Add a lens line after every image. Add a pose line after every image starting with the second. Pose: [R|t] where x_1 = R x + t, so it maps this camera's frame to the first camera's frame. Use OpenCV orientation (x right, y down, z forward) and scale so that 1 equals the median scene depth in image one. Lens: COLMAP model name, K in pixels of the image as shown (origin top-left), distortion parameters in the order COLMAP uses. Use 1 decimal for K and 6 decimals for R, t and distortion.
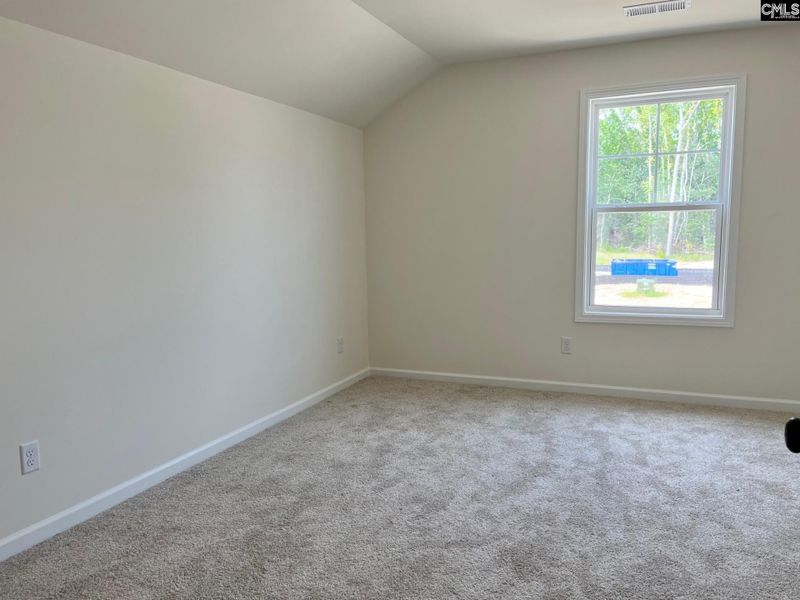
lens RADIAL K [[626.3, 0, 404.8], [0, 626.3, 302.2], [0, 0, 1]] dist [0.073298, -0.076047]
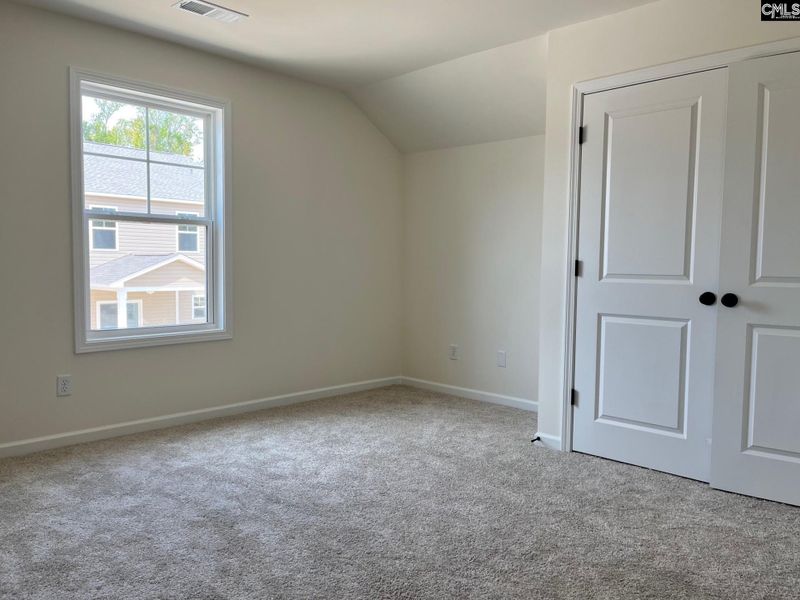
lens RADIAL K [[626.3, 0, 404.8], [0, 626.3, 302.2], [0, 0, 1]] dist [0.073298, -0.076047]
pose [[0.379964, -0.040411, 0.924118, -0.376957], [0.090598, 0.995868, 0.006299, -0.000956], [-0.920554, 0.081330, 0.382055, 0.371121]]
